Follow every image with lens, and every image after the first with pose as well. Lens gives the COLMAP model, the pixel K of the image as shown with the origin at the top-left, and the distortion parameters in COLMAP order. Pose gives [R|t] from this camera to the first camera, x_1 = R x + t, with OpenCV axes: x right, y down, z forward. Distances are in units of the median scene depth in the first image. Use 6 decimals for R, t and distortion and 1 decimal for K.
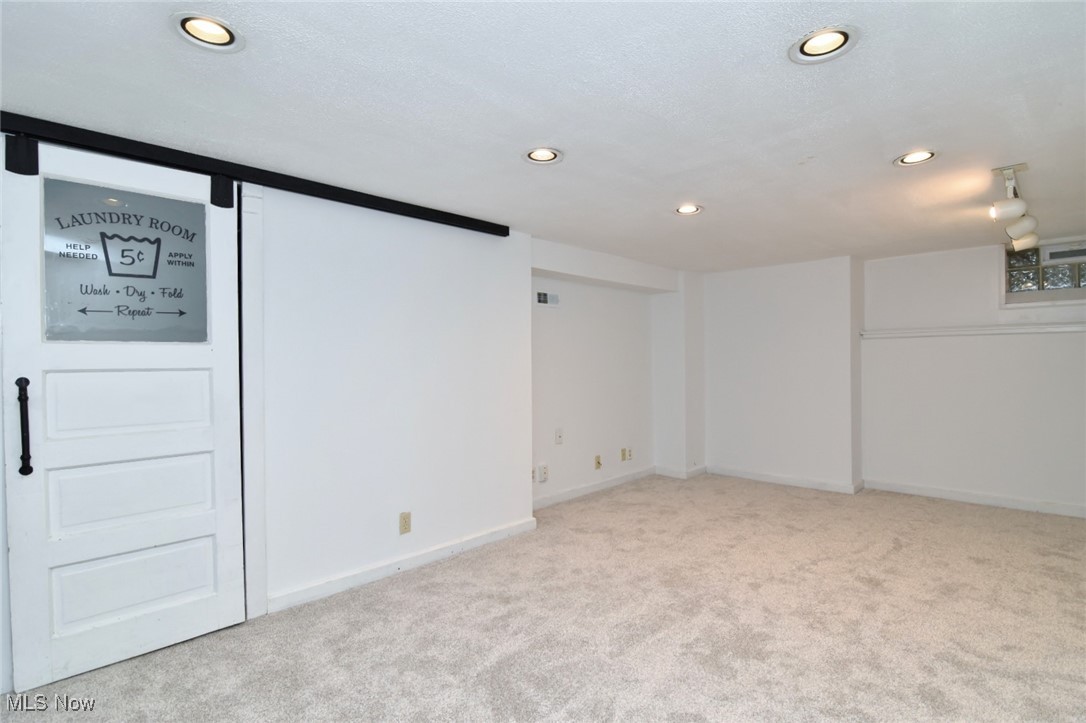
lens RADIAL K [[527.0, 0, 542.0], [0, 527.0, 362.9], [0, 0, 1]] dist [-0.001138, -0.013162]
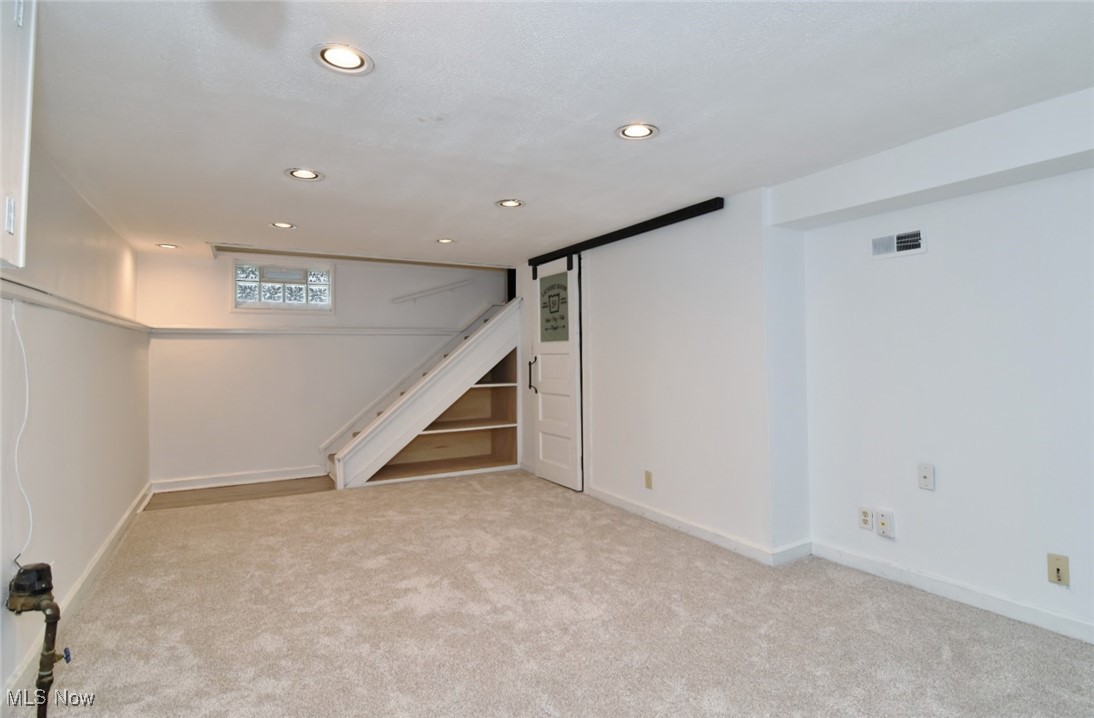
lens RADIAL K [[546.5, 0, 545.7], [0, 546.5, 338.6], [0, 0, 1]] dist [-0.044362, 0.000152]
pose [[-0.268624, -0.013174, -0.963155, 1.463800], [0.010794, 0.999803, -0.016686, -0.012876], [0.963185, -0.014878, -0.268429, 1.569259]]
